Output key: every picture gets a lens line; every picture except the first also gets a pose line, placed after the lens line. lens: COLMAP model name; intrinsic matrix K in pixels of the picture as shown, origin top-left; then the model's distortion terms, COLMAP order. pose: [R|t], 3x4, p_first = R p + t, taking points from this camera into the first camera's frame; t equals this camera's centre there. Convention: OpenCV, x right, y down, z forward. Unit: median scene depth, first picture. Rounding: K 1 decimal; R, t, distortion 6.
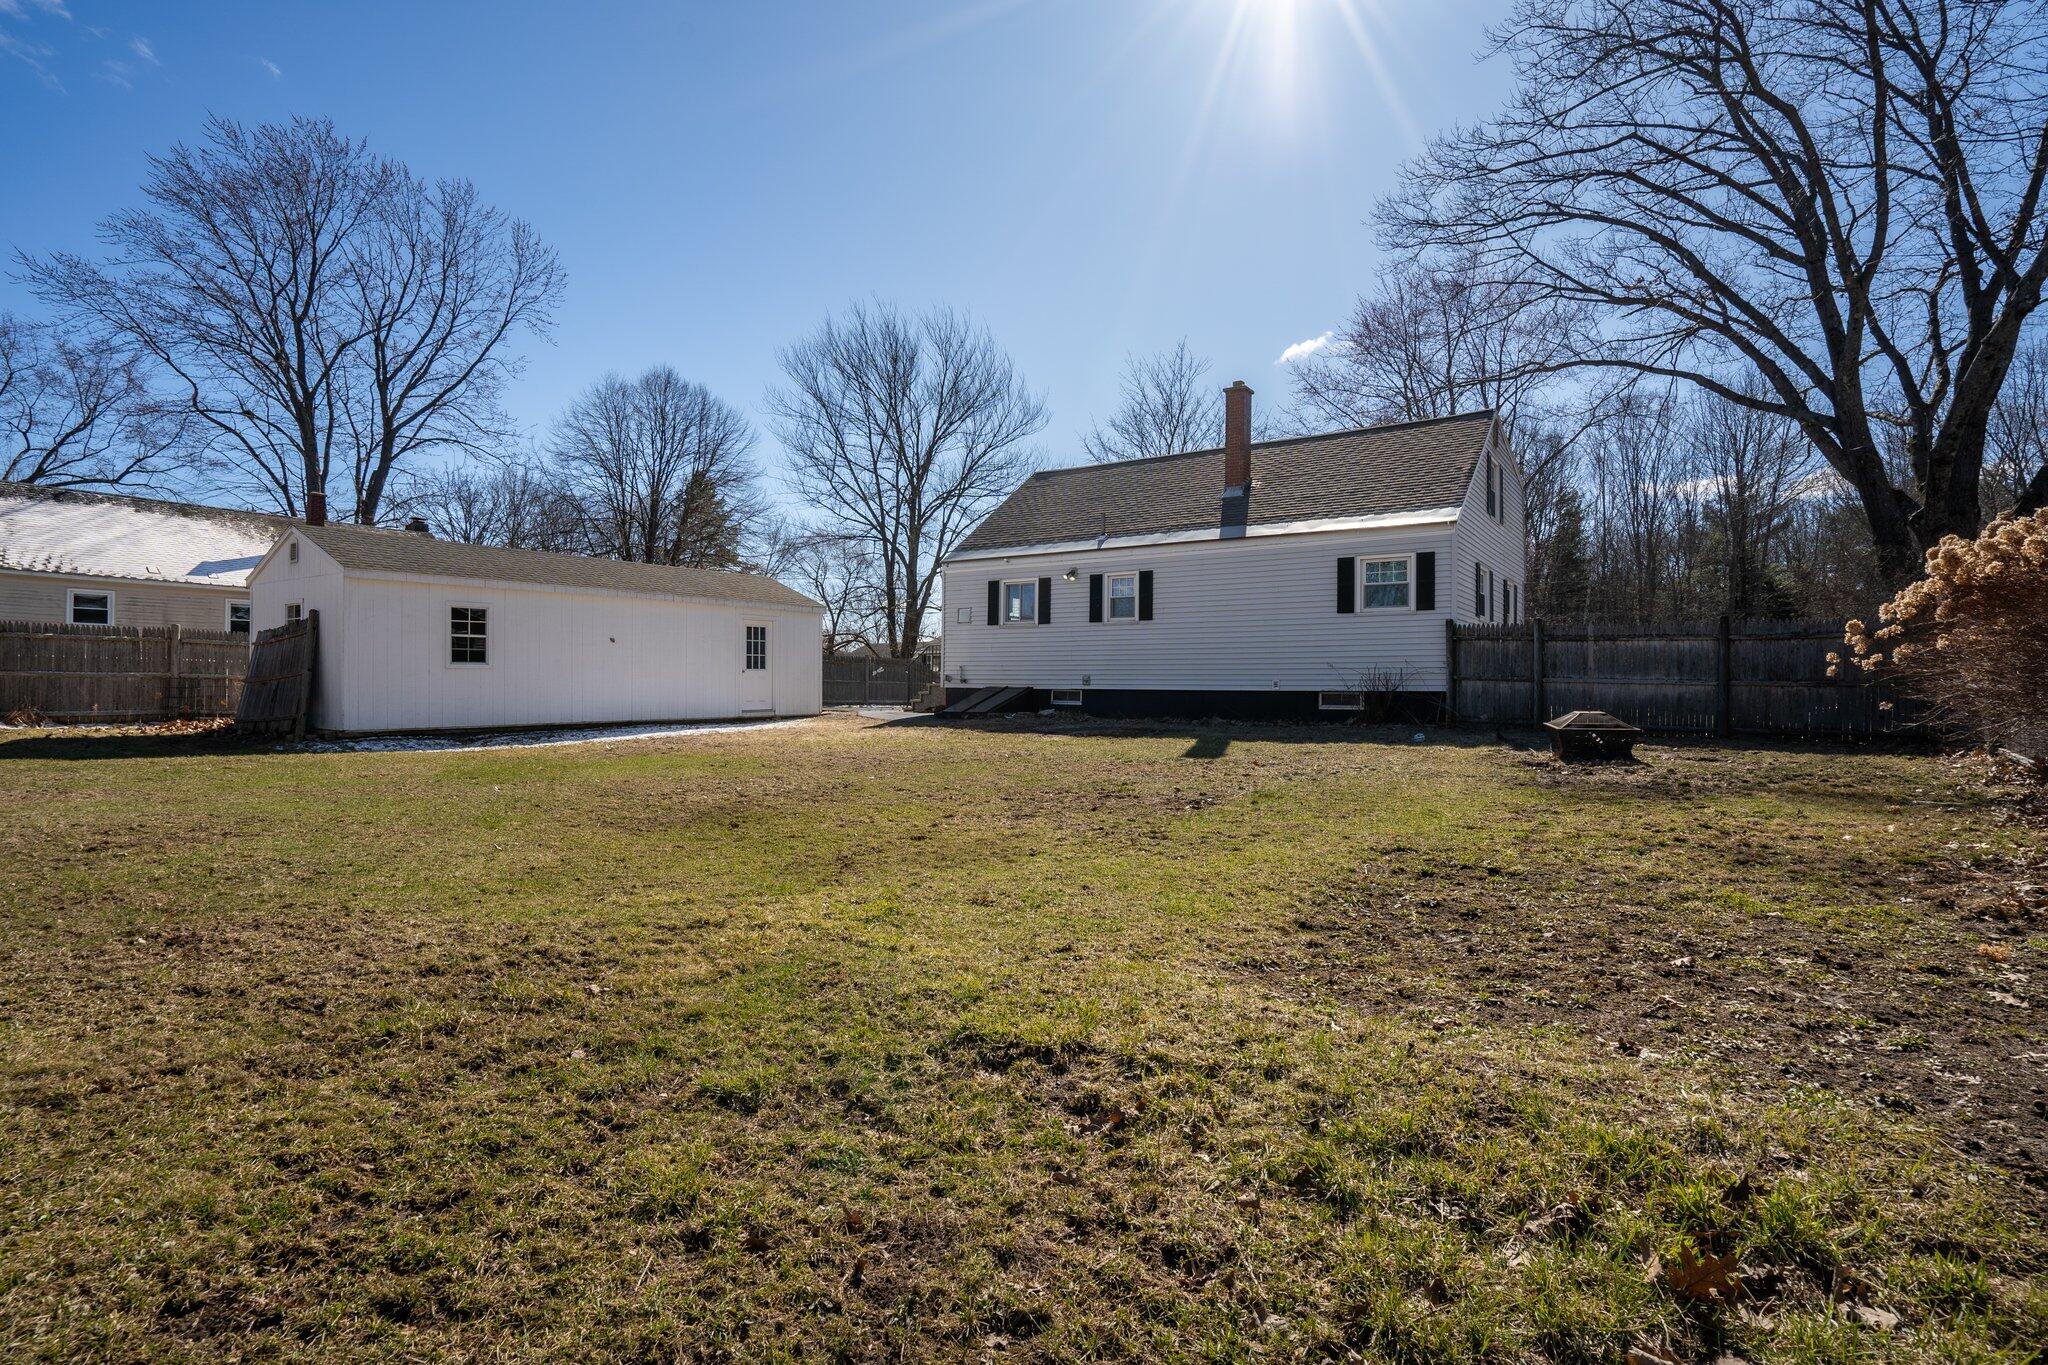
lens RADIAL K [[945.3, 0, 1010.2], [0, 945.3, 684.2], [0, 0, 1]] dist [-0.001588, 0.000176]
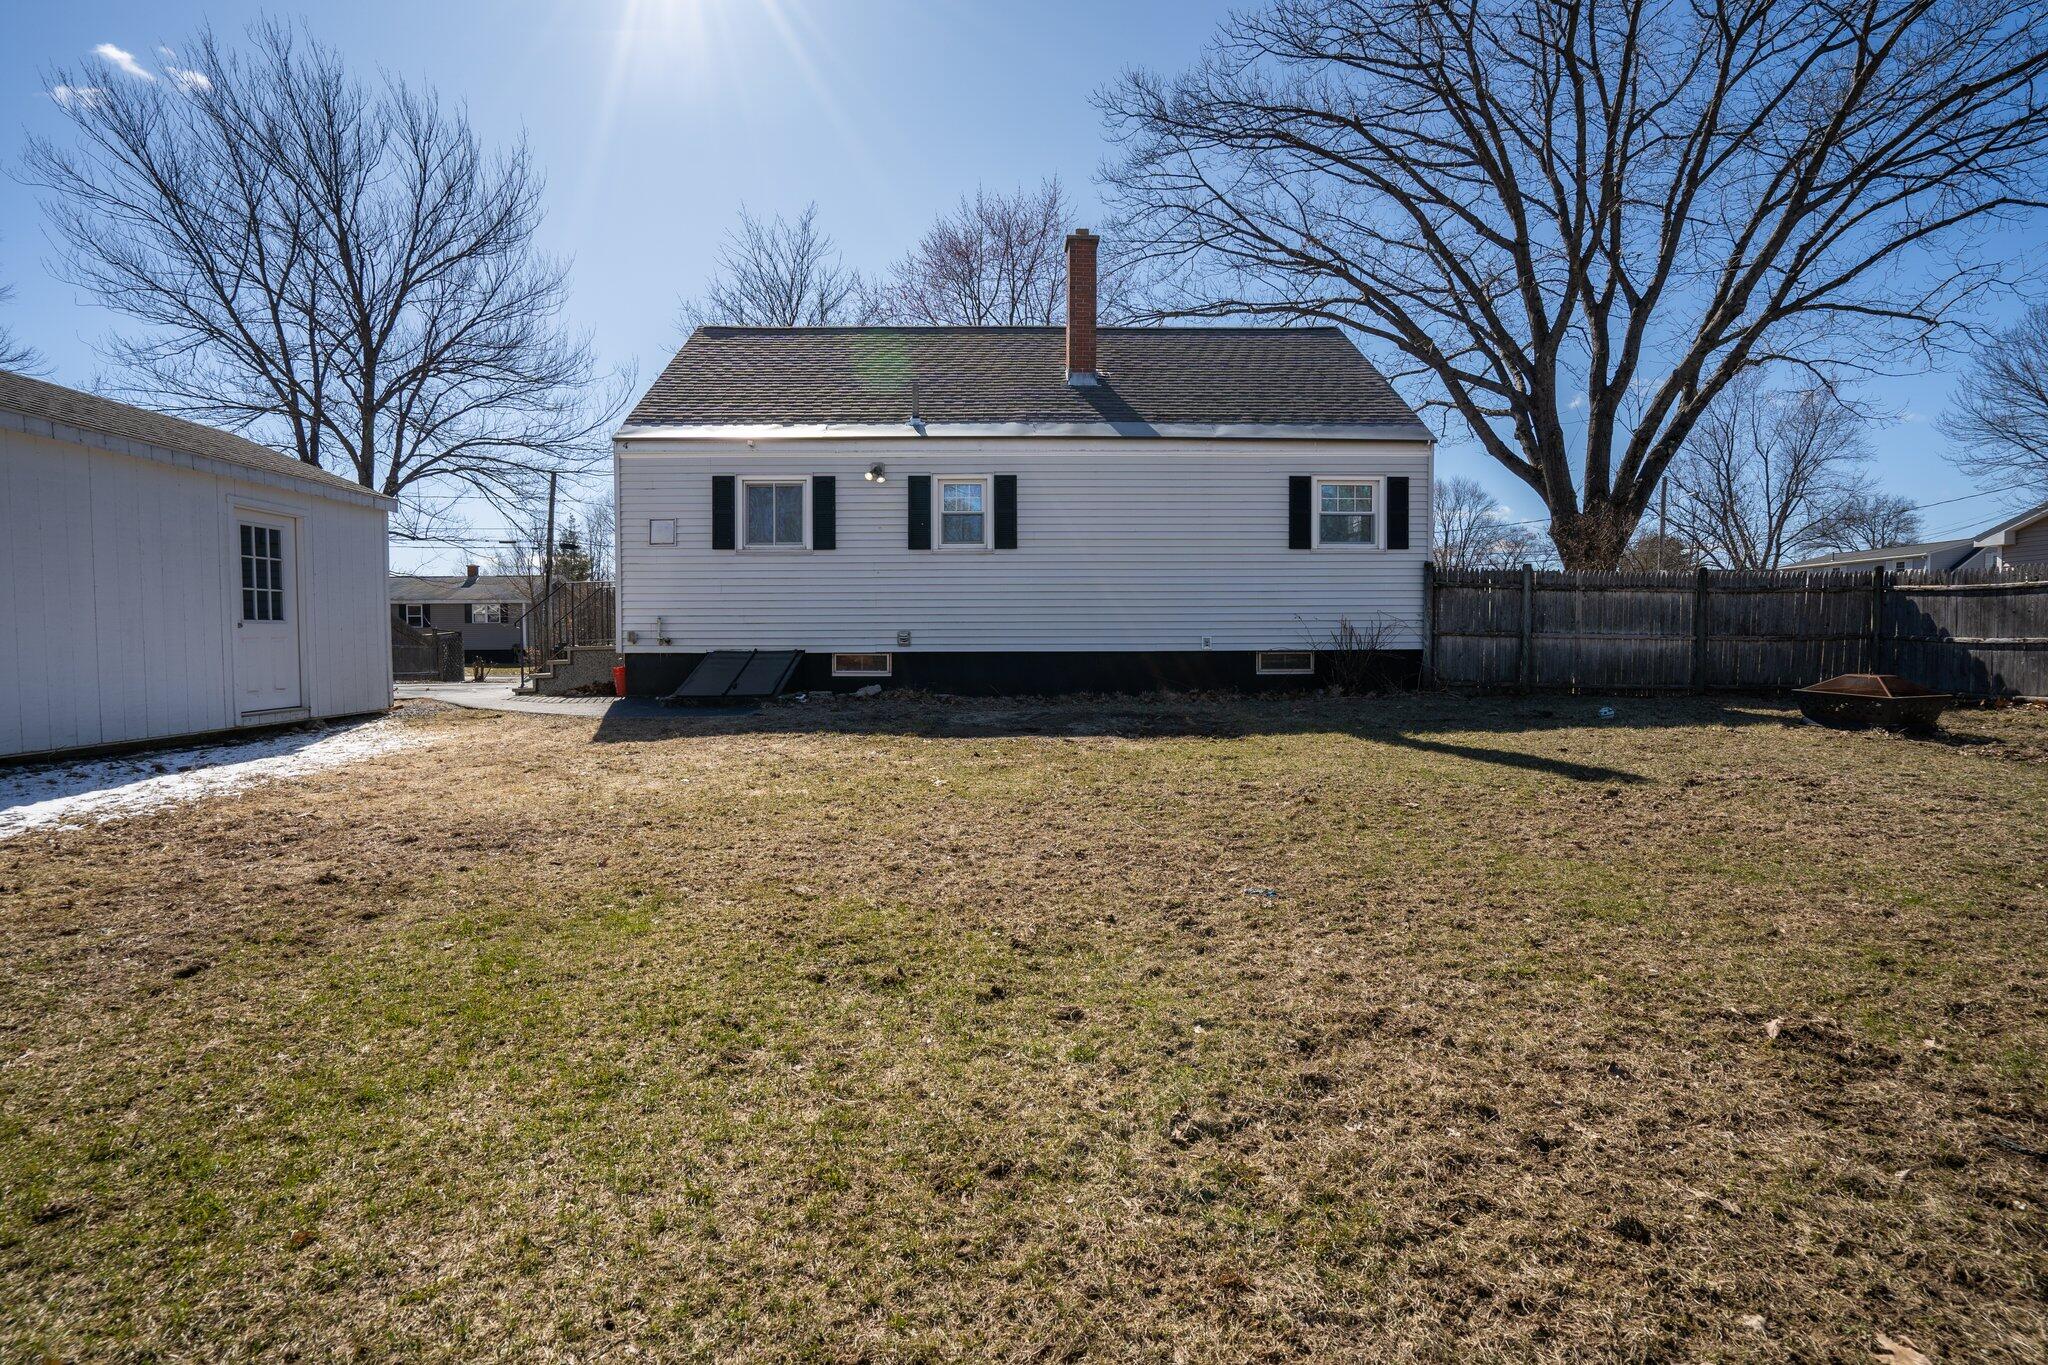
lens RADIAL K [[919.7, 0, 1009.3], [0, 919.7, 677.7], [0, 0, 1]] dist [-0.035787, 0.000299]
pose [[0.812121, -0.033722, 0.582514, -0.232548], [0.008226, 0.998891, 0.046357, -0.005995], [-0.583431, -0.032856, 0.811498, 0.448153]]
